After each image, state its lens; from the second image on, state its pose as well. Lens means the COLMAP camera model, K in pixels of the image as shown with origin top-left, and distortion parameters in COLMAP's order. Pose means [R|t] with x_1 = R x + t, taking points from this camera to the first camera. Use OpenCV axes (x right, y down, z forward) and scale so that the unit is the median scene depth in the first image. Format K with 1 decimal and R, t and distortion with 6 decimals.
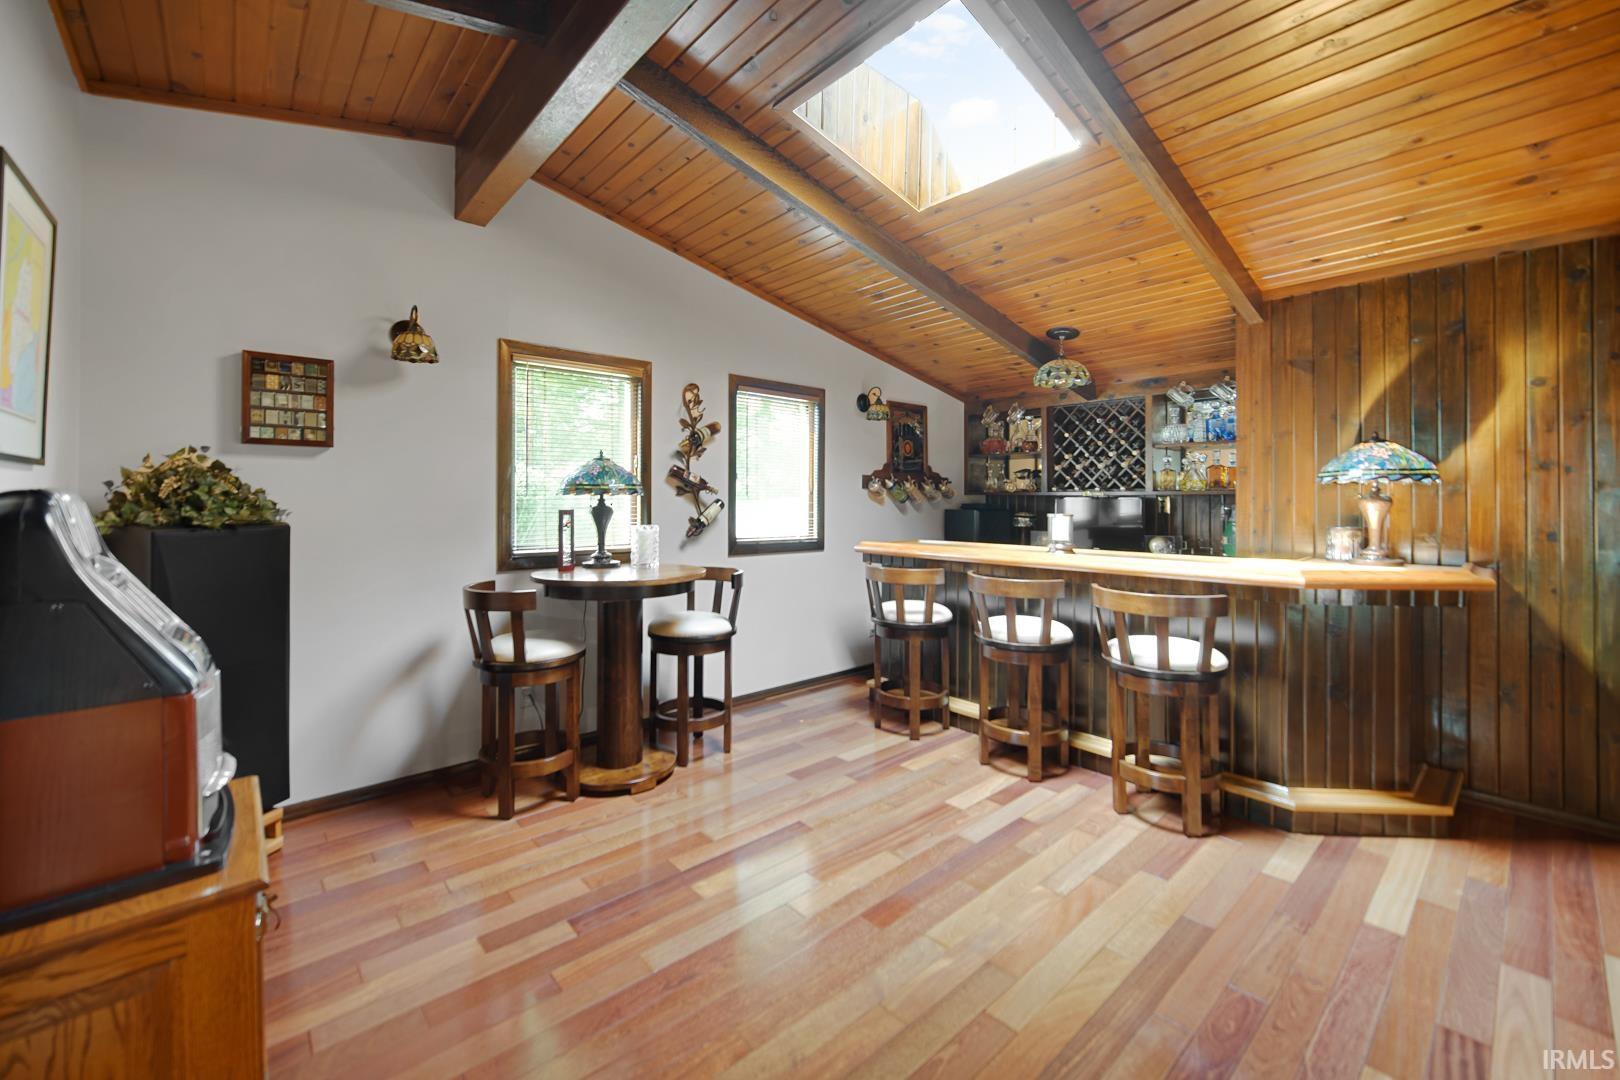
lens RADIAL K [[651.5, 0, 818.6], [0, 651.5, 495.6], [0, 0, 1]] dist [0.004129, 0.000881]
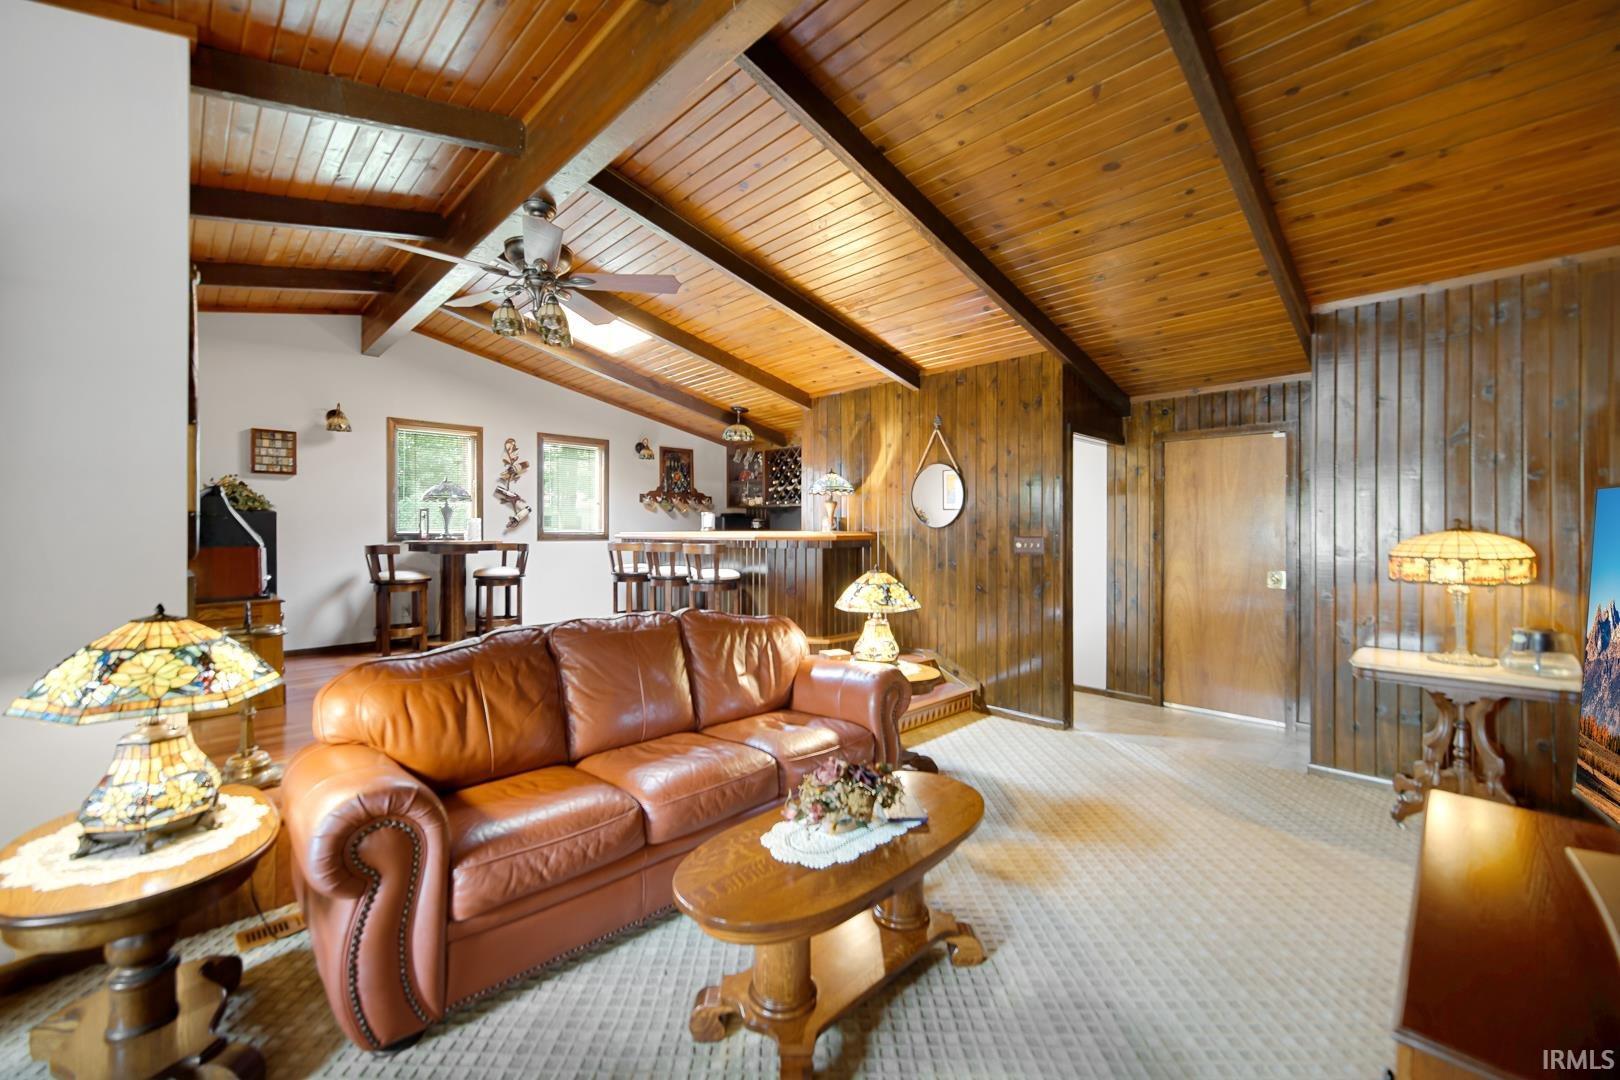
lens RADIAL K [[651.5, 0, 817.7], [0, 651.5, 529.4], [0, 0, 1]] dist [0.004129, 0.000881]
pose [[0.998246, -0.003391, 0.059106, 0.625587], [0.003115, 0.999984, 0.004753, 0.075258], [-0.059121, -0.004561, 0.998240, -0.935016]]
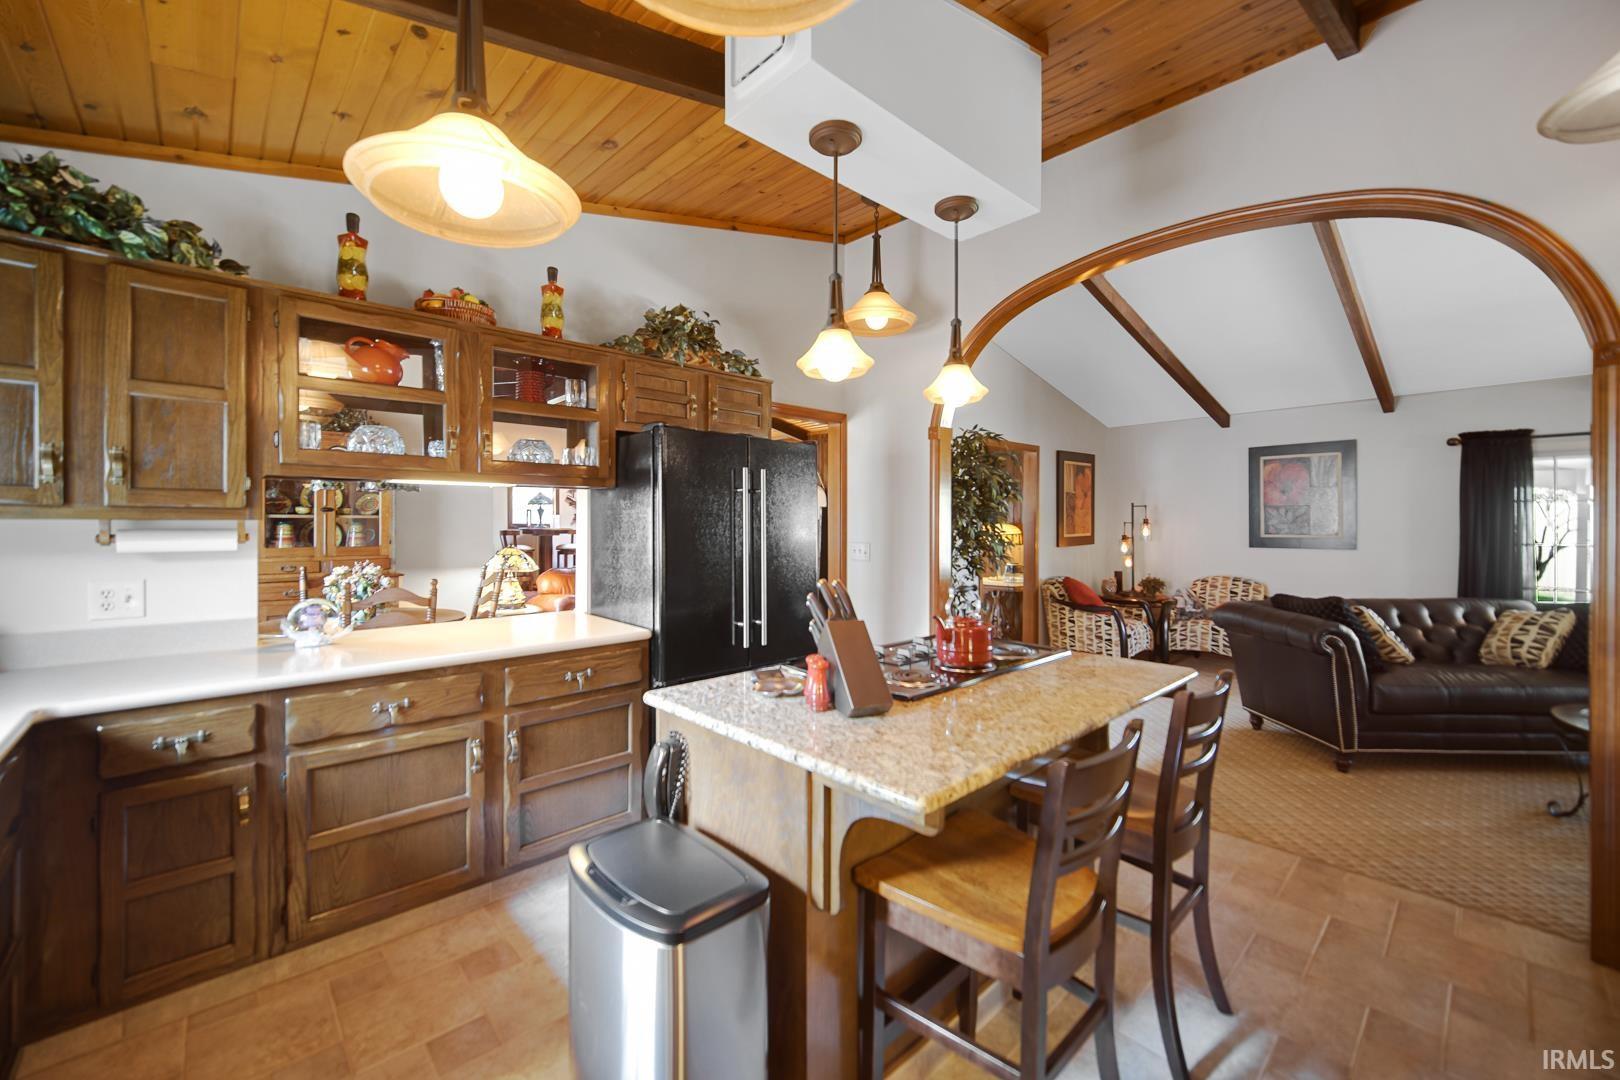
lens RADIAL K [[651.5, 0, 811.7], [0, 651.5, 528.5], [0, 0, 1]] dist [0.004129, 0.000881]
pose [[0.999691, -0.006426, 0.024030, 0.930504], [0.006178, 0.999927, 0.010386, 0.090742], [-0.024095, -0.010234, 0.999657, -2.255787]]
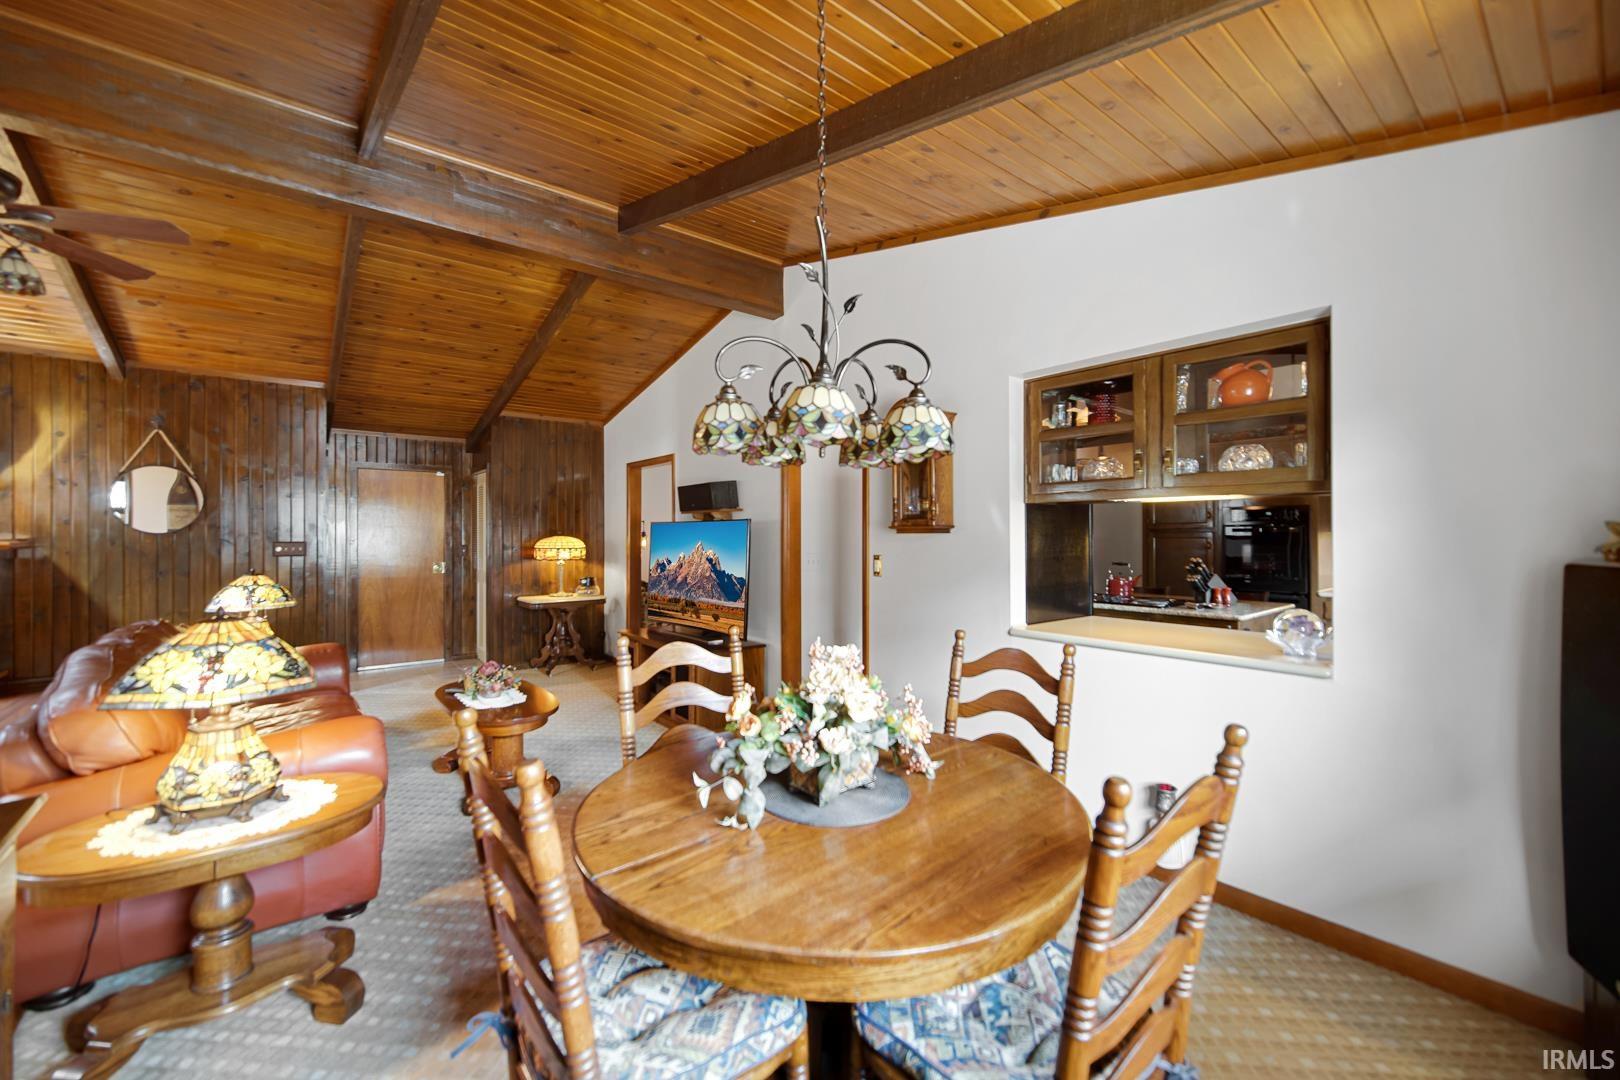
lens RADIAL K [[651.5, 0, 819.2], [0, 651.5, 539.1], [0, 0, 1]] dist [0.004129, 0.000881]
pose [[0.044290, -0.012089, 0.998946, -0.482828], [-0.005235, 0.999910, 0.012333, 0.063974], [-0.999005, -0.005775, 0.044223, -0.948564]]
